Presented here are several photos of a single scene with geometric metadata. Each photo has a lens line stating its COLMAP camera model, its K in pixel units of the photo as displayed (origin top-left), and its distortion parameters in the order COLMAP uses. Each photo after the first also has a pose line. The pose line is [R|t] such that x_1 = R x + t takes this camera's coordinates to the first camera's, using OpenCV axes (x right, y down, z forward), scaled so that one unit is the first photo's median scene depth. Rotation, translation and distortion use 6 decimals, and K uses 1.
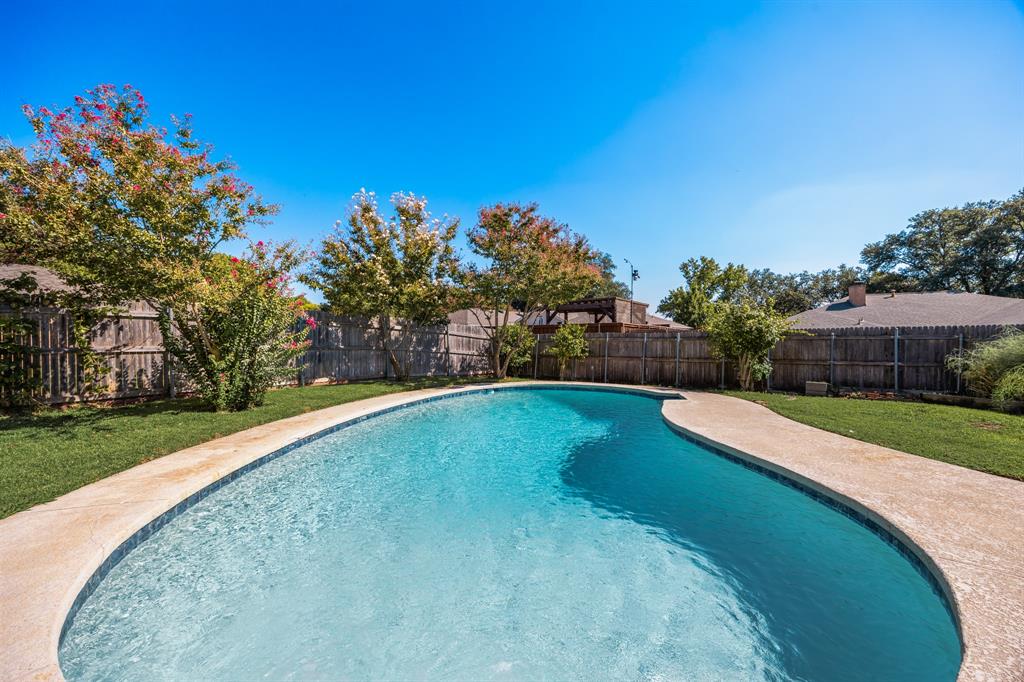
lens RADIAL K [[396.4, 0, 511.7], [0, 396.4, 337.4], [0, 0, 1]] dist [0.006668, -0.001091]
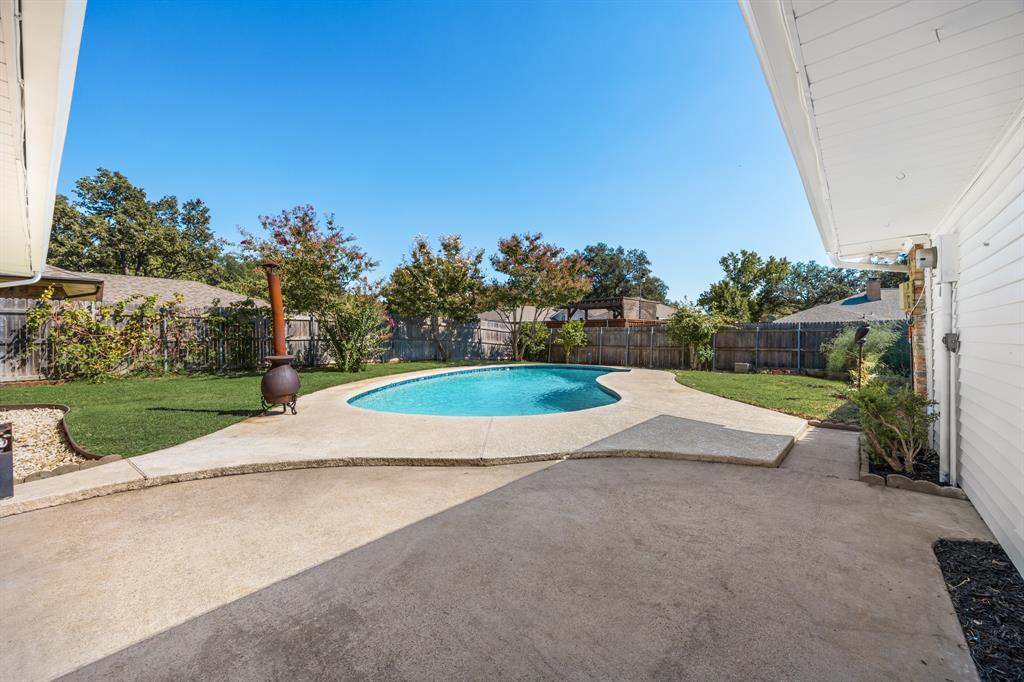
lens RADIAL K [[396.4, 0, 511.5], [0, 396.4, 339.4], [0, 0, 1]] dist [0.006668, -0.001091]
pose [[0.992492, -0.000181, -0.122306, 0.133624], [0.002663, 0.999794, 0.020134, 0.001443], [0.122278, -0.020308, 0.992288, -0.398392]]
